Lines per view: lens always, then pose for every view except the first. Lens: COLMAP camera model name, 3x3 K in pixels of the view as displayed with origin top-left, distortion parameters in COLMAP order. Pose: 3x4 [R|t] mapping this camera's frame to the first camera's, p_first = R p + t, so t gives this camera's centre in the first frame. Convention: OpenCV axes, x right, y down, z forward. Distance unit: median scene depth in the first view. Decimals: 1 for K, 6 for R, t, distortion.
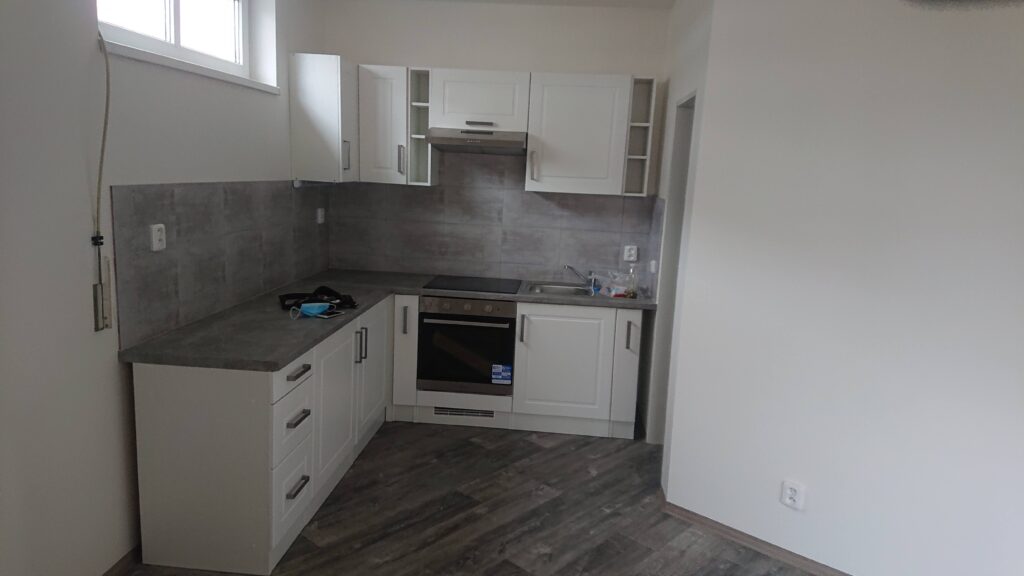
lens RADIAL K [[679.9, 0, 515.2], [0, 679.9, 285.2], [0, 0, 1]] dist [0.066400, -0.001810]
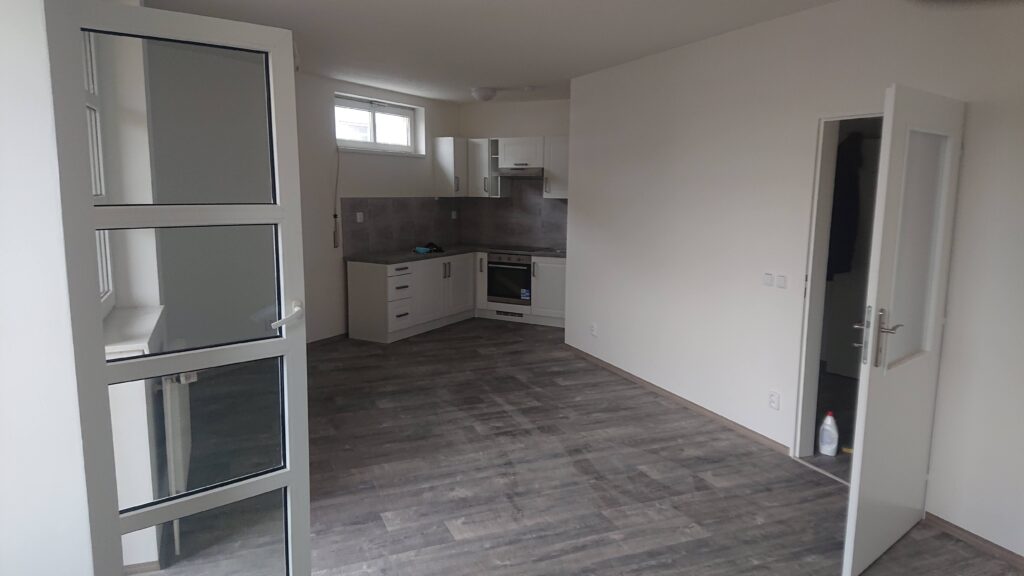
lens RADIAL K [[679.9, 0, 510.3], [0, 679.9, 289.3], [0, 0, 1]] dist [0.066400, -0.001810]
pose [[0.900089, 0.023831, -0.435054, 0.777475], [-0.038843, 0.998916, -0.025646, 0.169252], [0.433972, 0.039982, 0.900039, -0.744405]]
